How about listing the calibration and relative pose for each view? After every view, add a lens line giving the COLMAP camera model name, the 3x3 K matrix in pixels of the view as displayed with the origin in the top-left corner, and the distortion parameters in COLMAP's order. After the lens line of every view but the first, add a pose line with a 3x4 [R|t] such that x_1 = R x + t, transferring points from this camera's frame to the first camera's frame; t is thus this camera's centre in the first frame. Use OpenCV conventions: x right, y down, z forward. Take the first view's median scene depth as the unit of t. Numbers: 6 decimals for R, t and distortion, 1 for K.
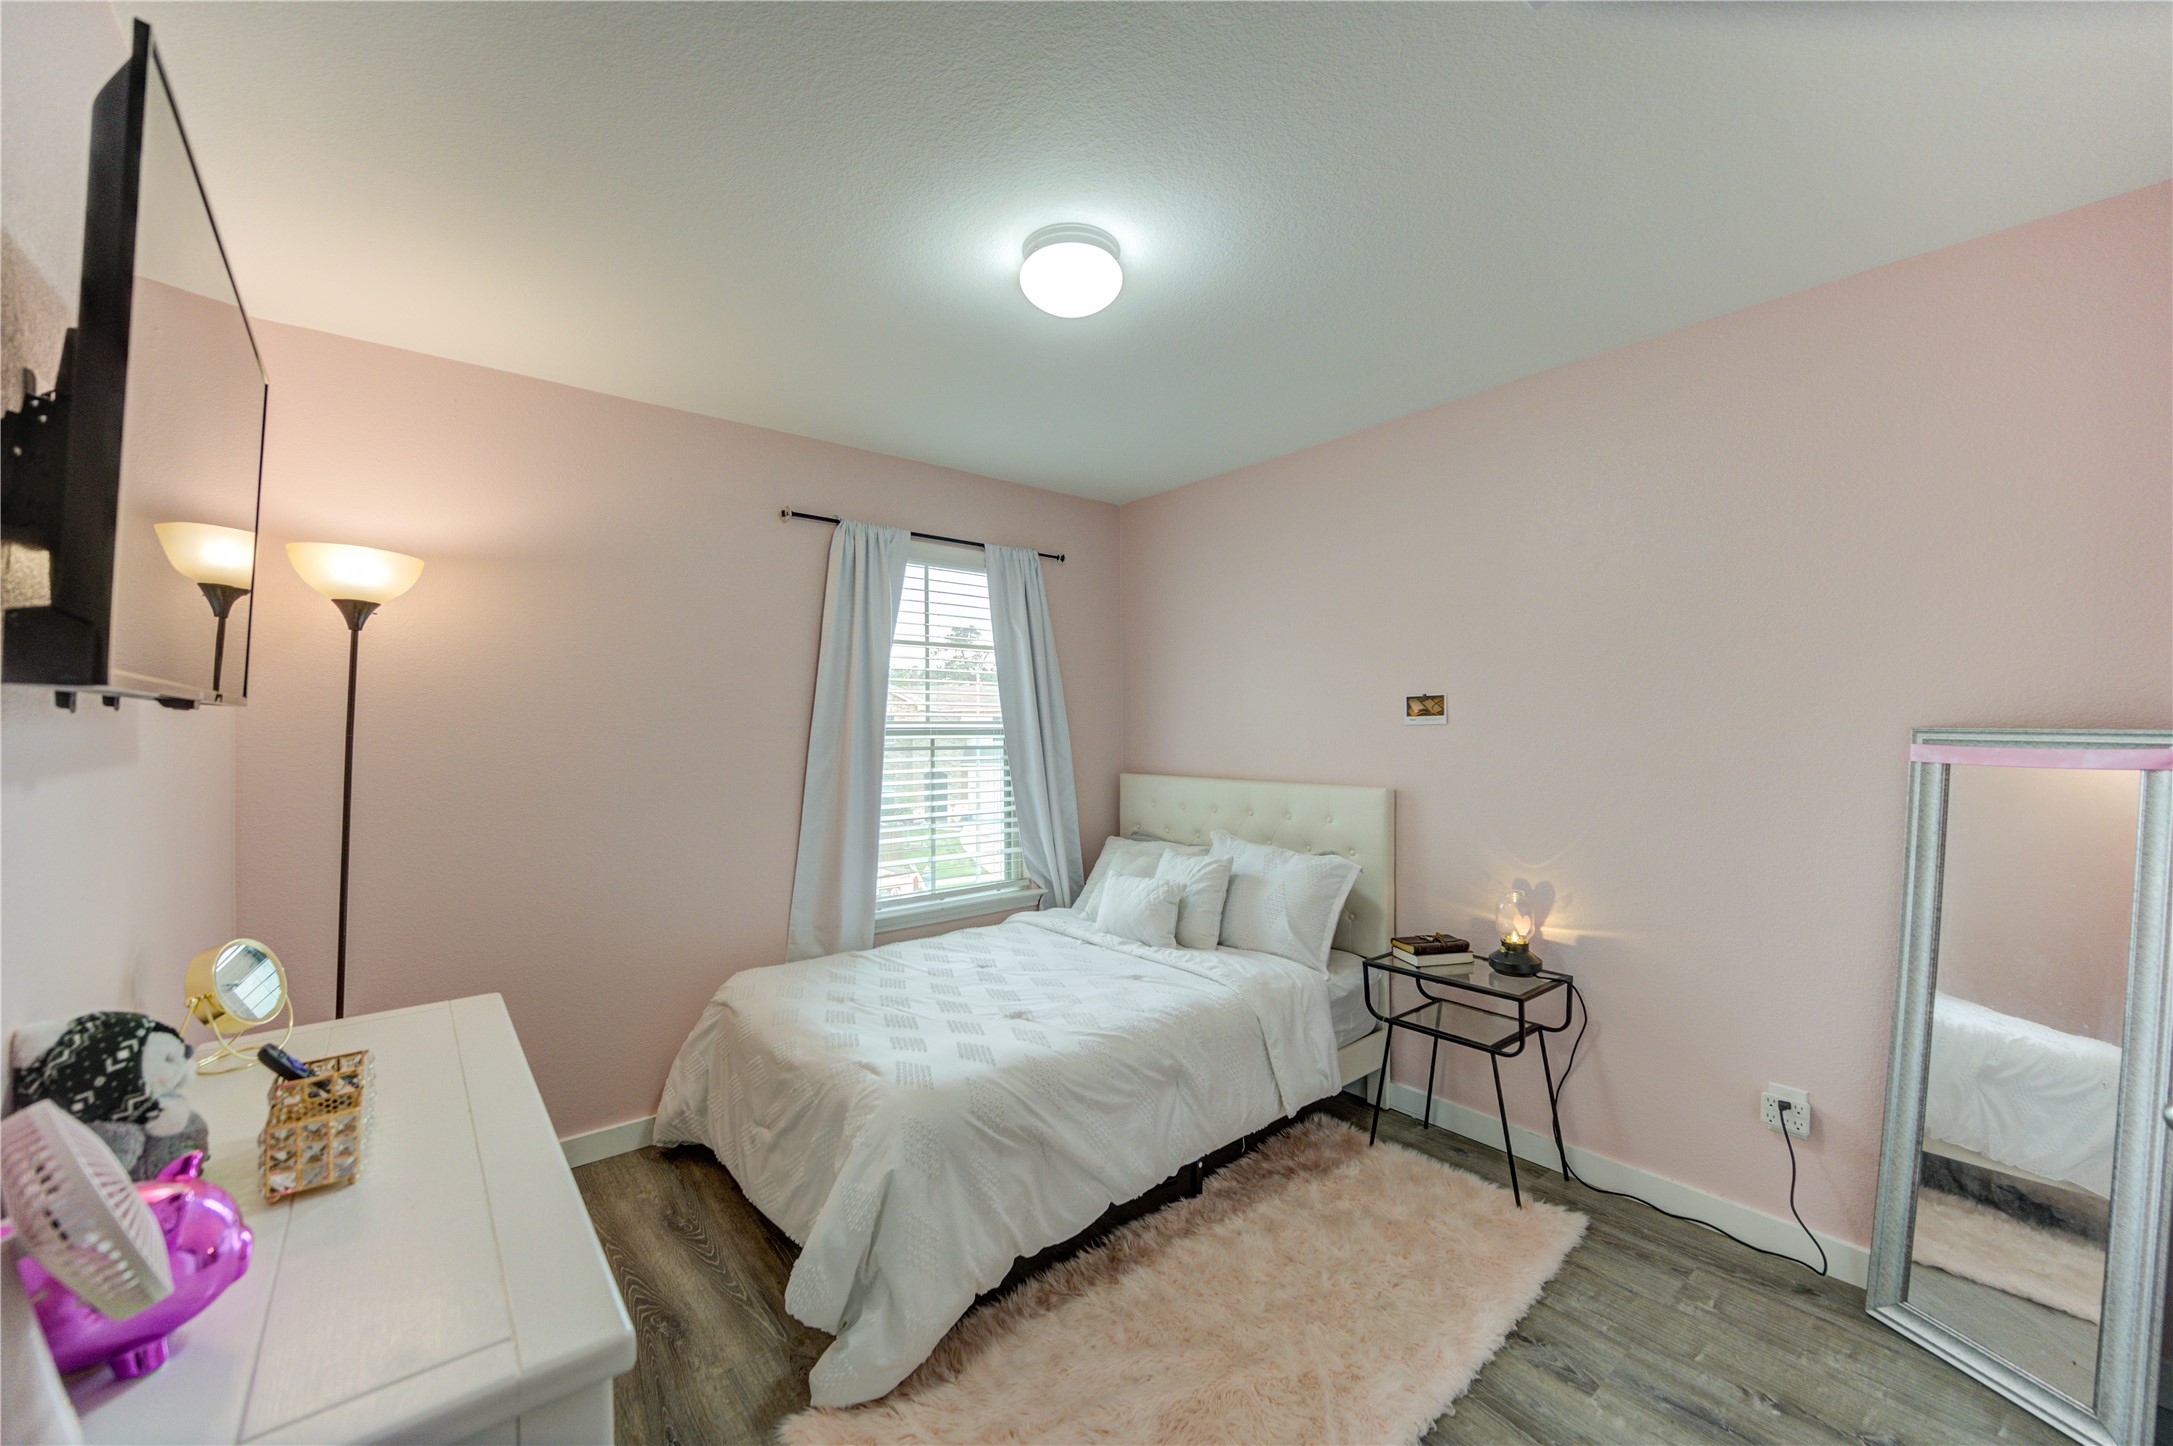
lens RADIAL K [[848.9, 0, 1096.2], [0, 848.9, 730.7], [0, 0, 1]] dist [-0.000282, -0.000368]
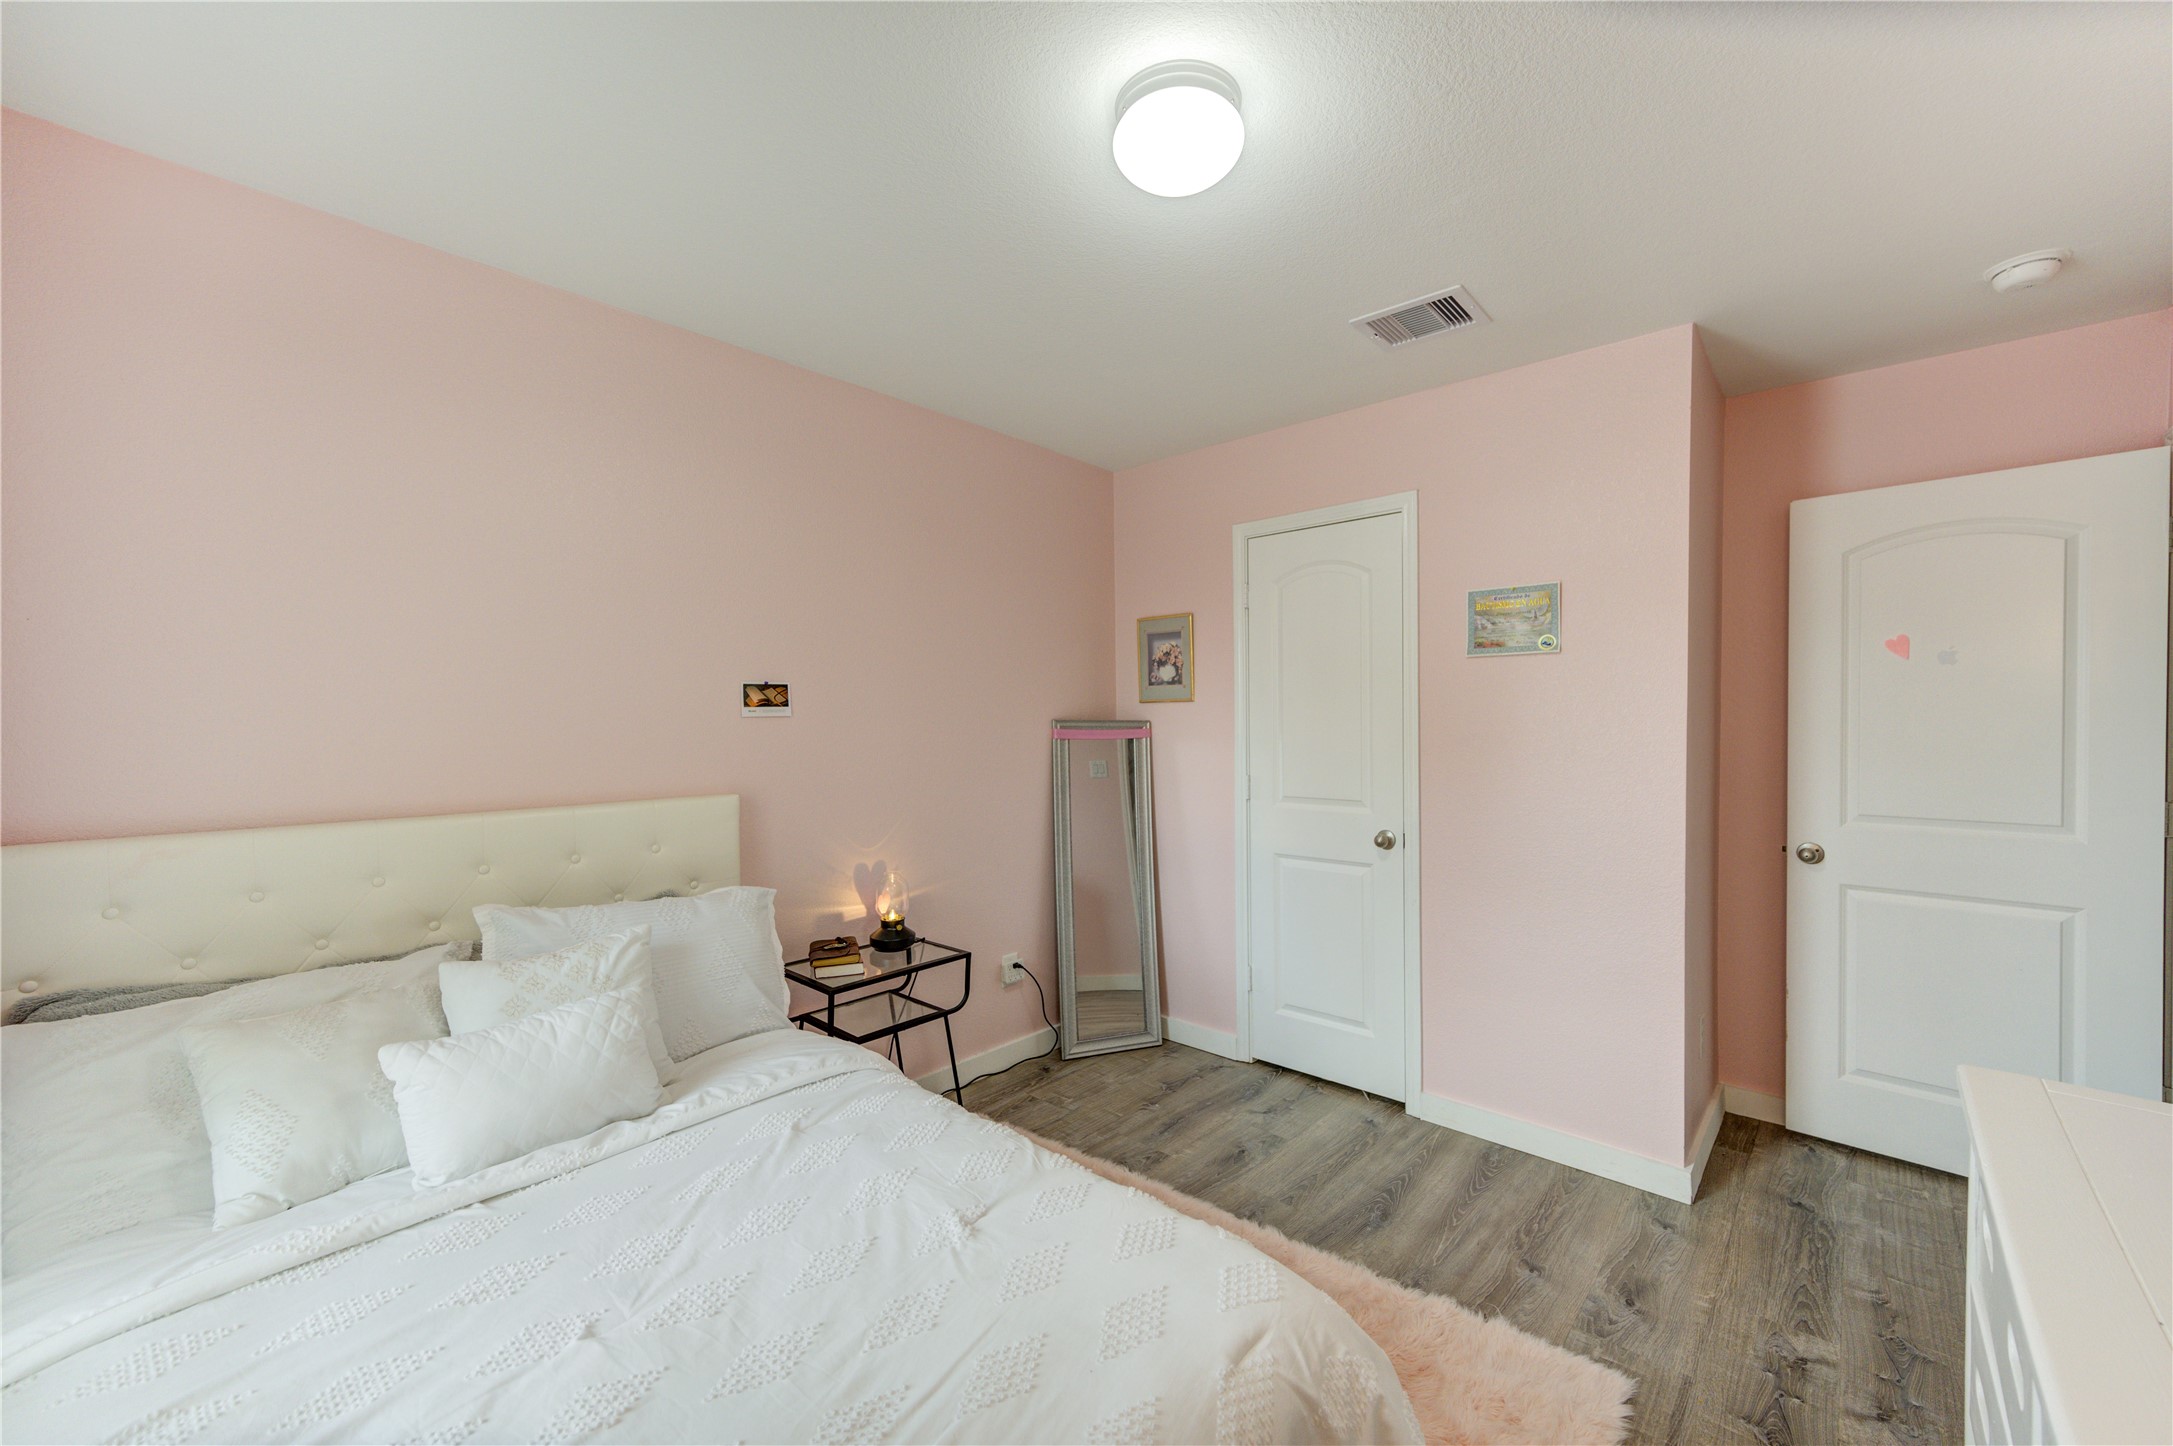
lens RADIAL K [[848.9, 0, 1096.2], [0, 848.9, 730.7], [0, 0, 1]] dist [-0.000282, -0.000368]
pose [[-0.152517, -0.011574, 0.988233, -0.534601], [0.007661, 0.999888, 0.012893, -0.001493], [-0.988271, 0.009537, -0.152411, 0.804525]]
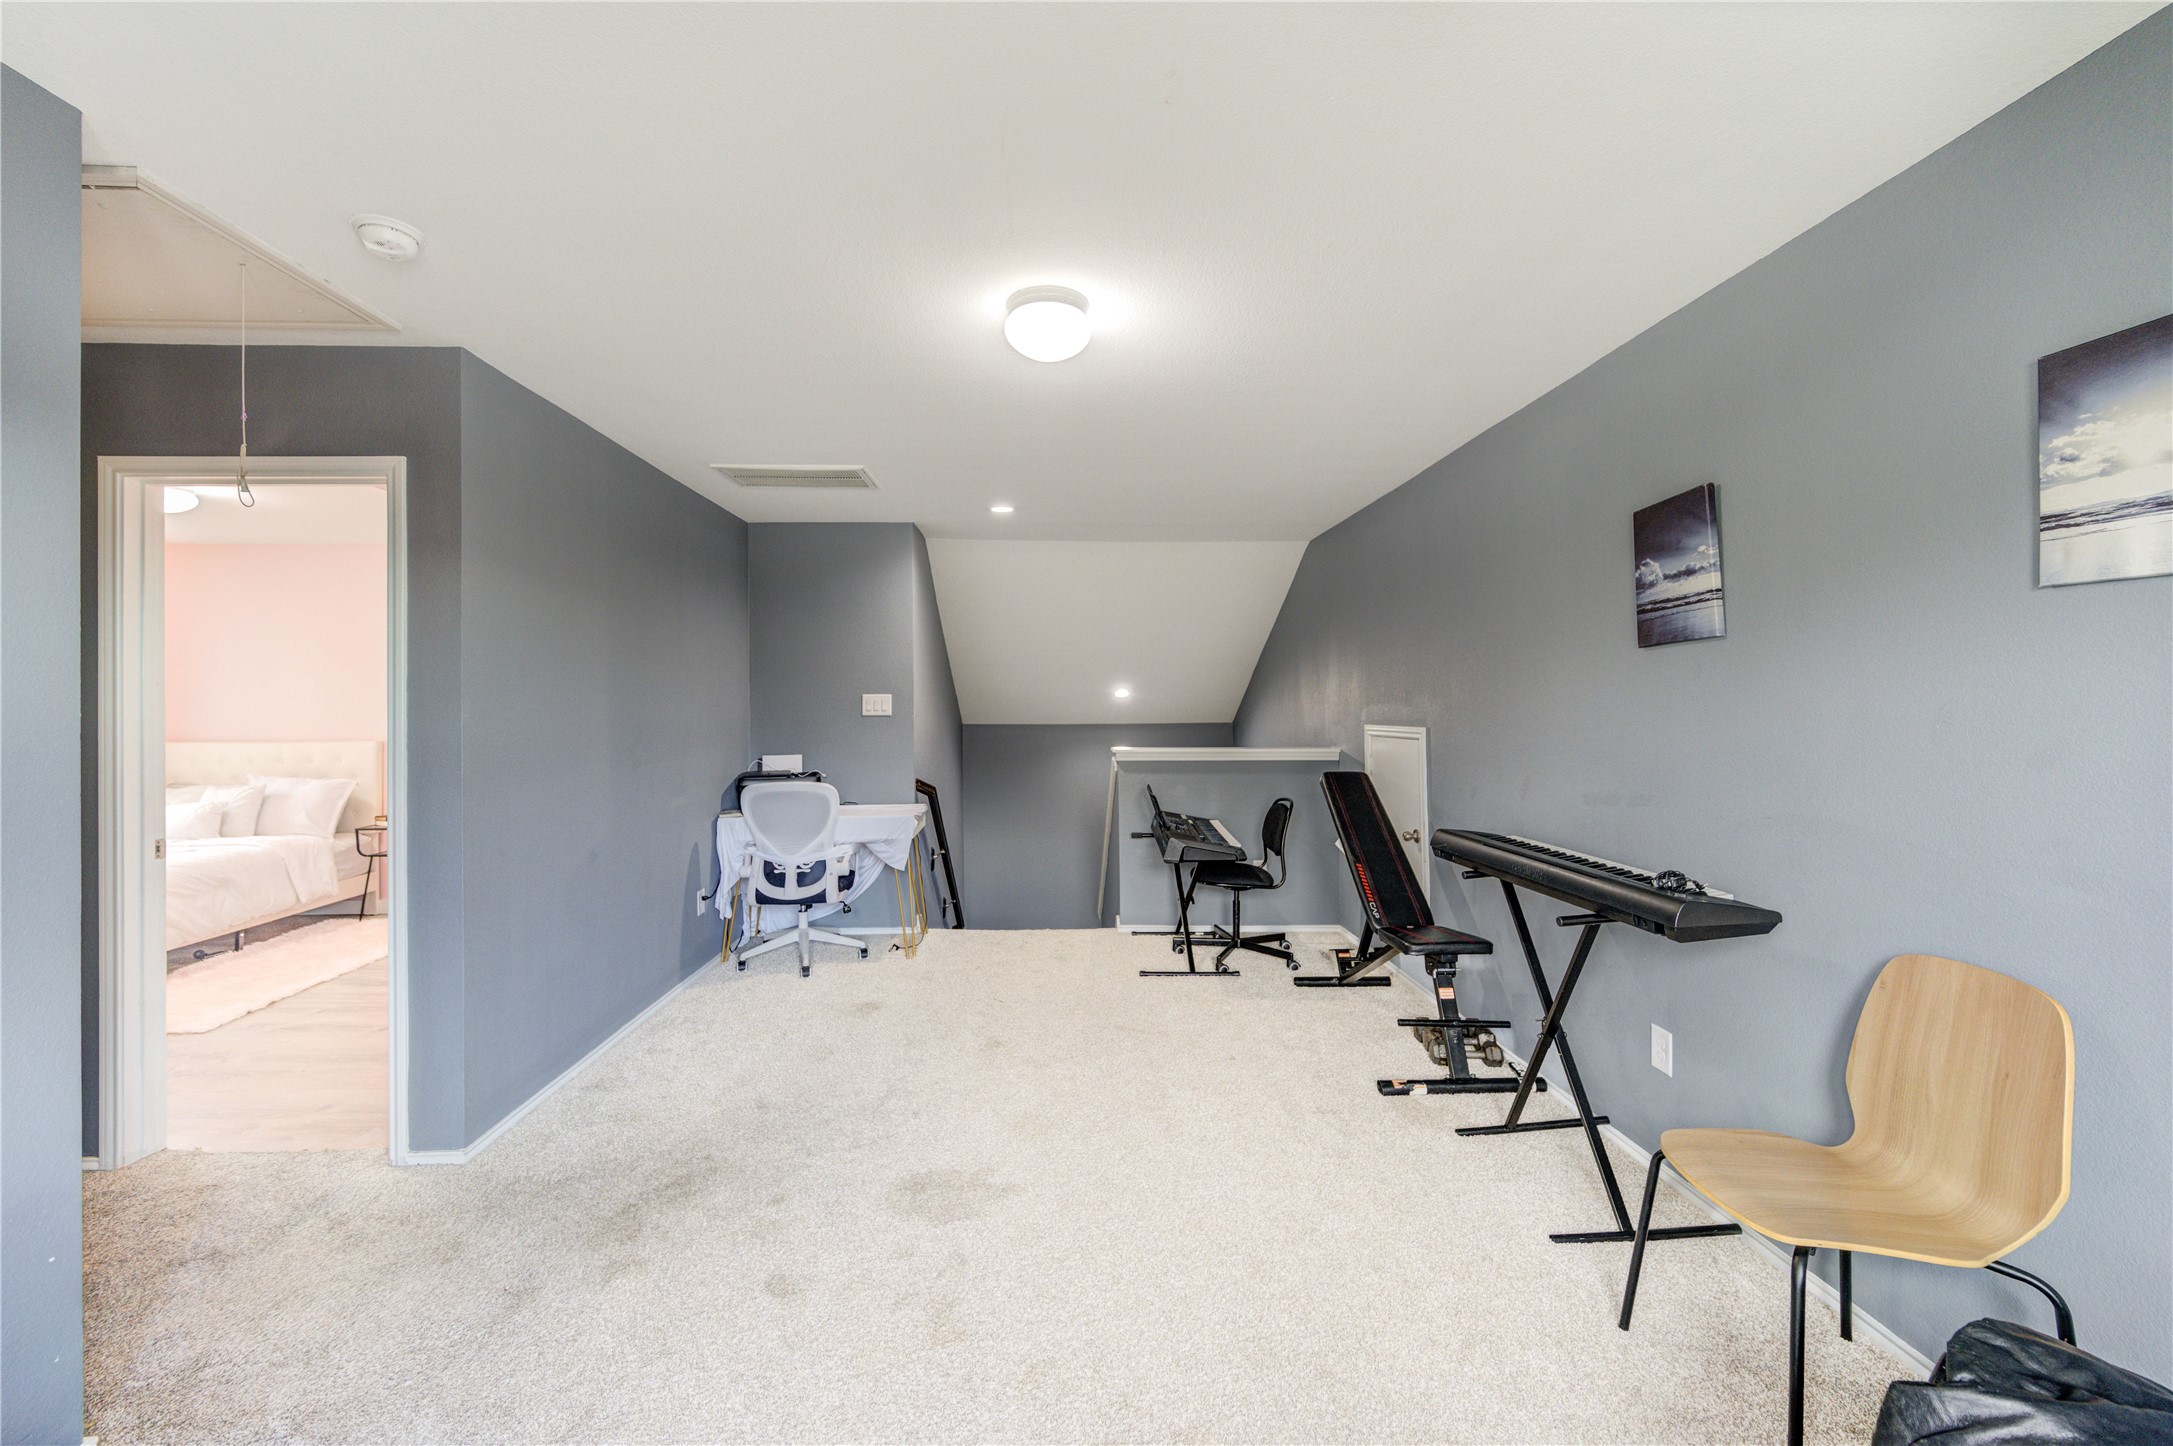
lens RADIAL K [[865.5, 0, 1073.8], [0, 865.5, 702.4], [0, 0, 1]] dist [-0.000165, -0.000158]
pose [[0.618328, 0.003895, 0.785911, -0.212484], [0.003692, 0.999962, -0.007861, 0.003493], [-0.785912, 0.007762, 0.618290, -1.421195]]
